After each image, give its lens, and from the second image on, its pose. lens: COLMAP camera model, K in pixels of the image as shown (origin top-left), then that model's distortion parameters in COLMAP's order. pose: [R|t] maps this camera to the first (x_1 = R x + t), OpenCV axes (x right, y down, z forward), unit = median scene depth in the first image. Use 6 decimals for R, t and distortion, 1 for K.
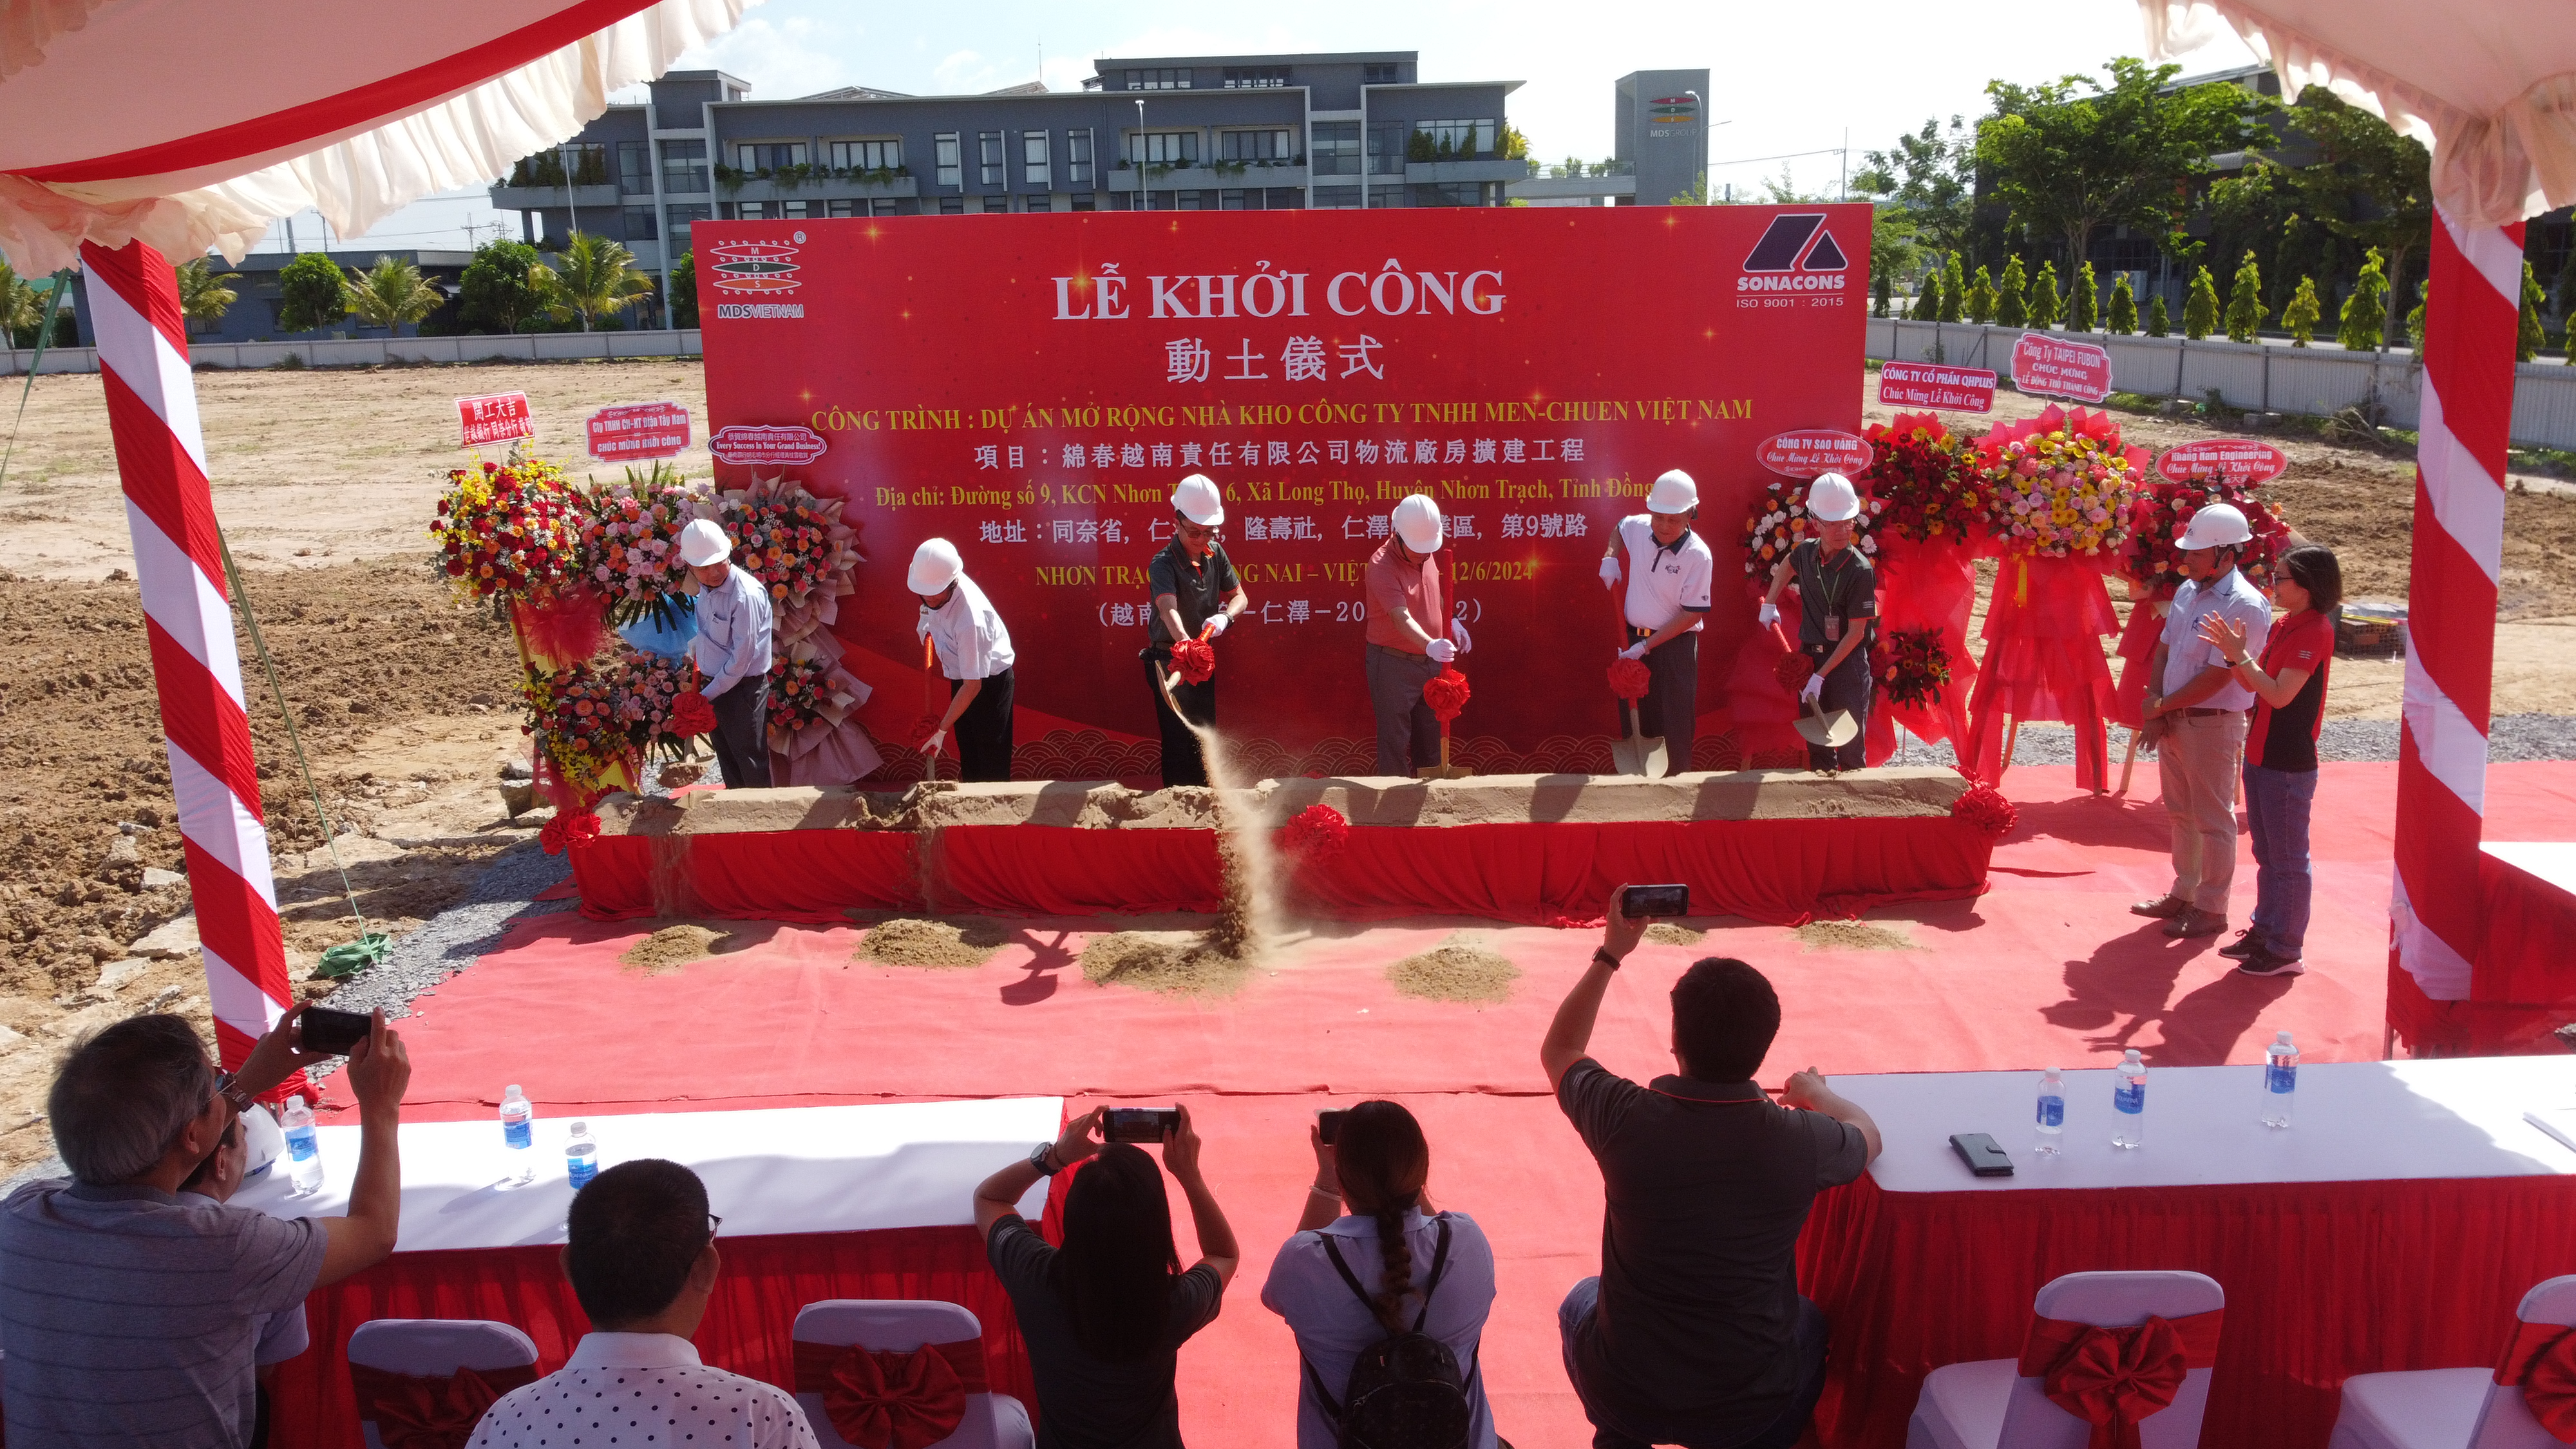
lens RADIAL K [[1955.8, 0, 1288.0], [0, 1955.8, 724.5], [0, 0, 1]] dist [-0.005944, 0.001789]
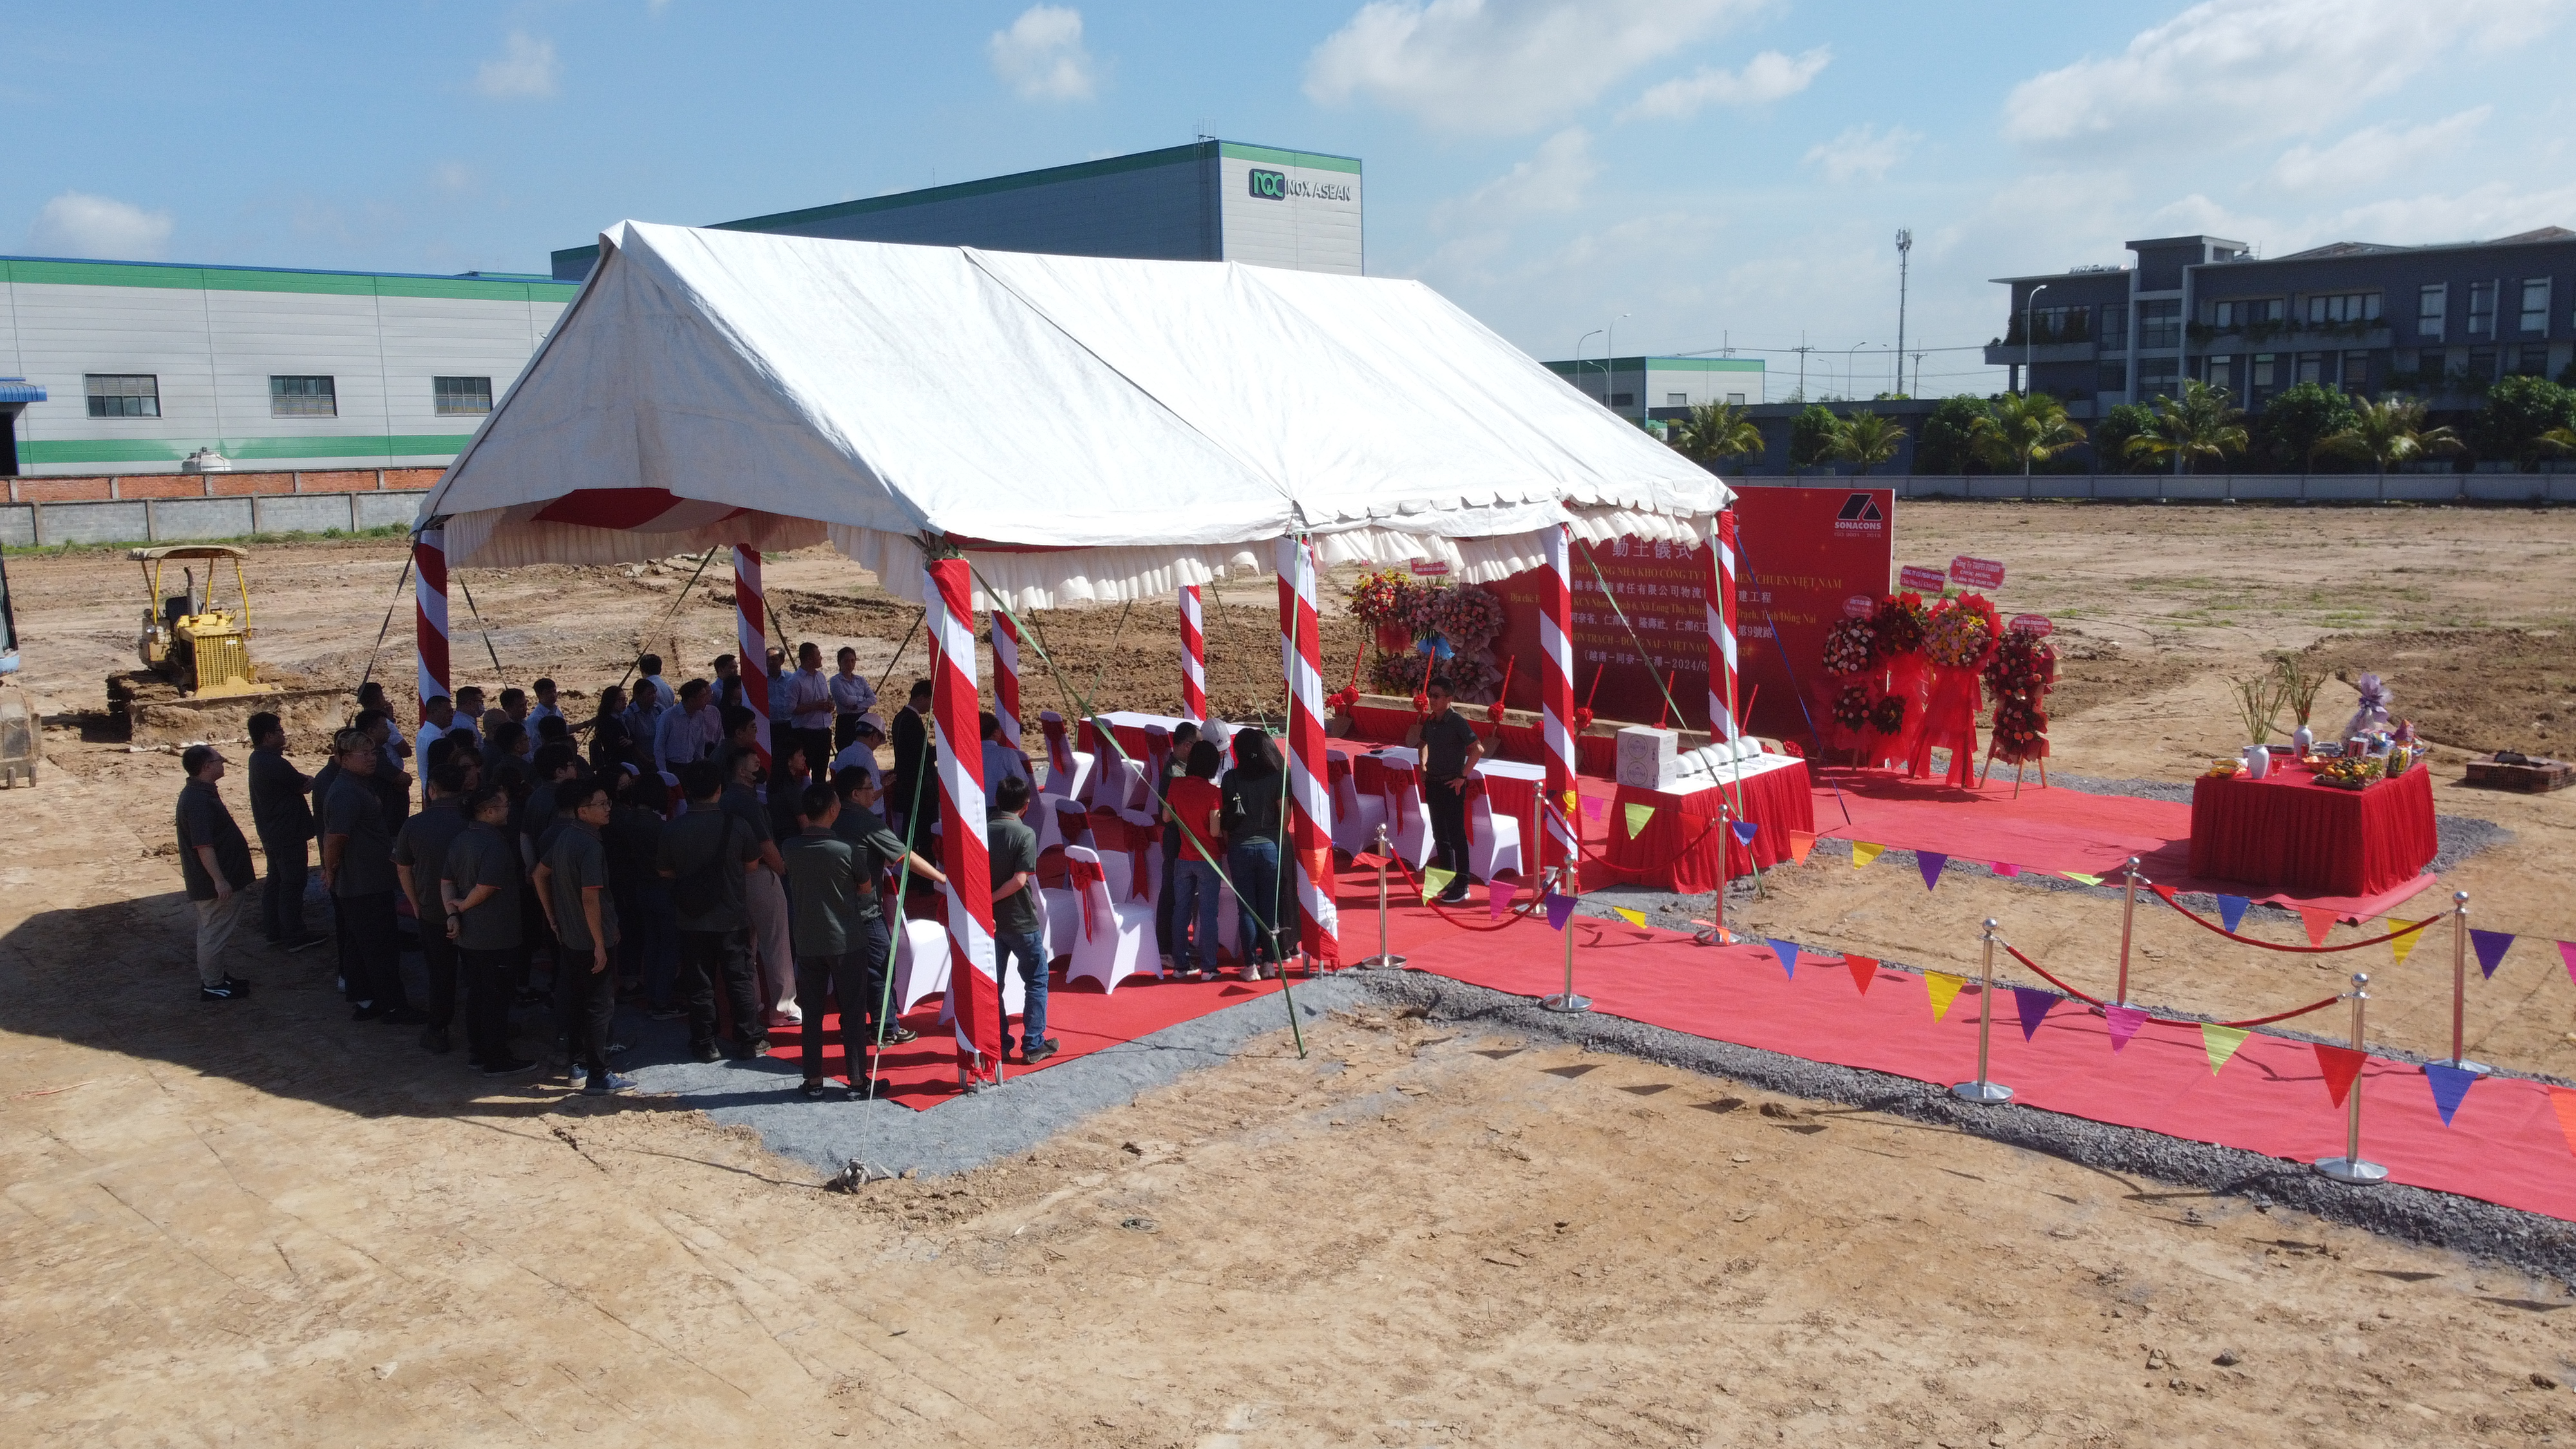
lens RADIAL K [[1955.8, 0, 1288.0], [0, 1955.8, 724.5], [0, 0, 1]] dist [-0.005944, 0.001789]
pose [[0.707912, 0.114700, -0.696925, 0.132141], [-0.157073, 0.987582, 0.002987, 0.007542], [0.688613, 0.107354, 0.717138, -0.091007]]
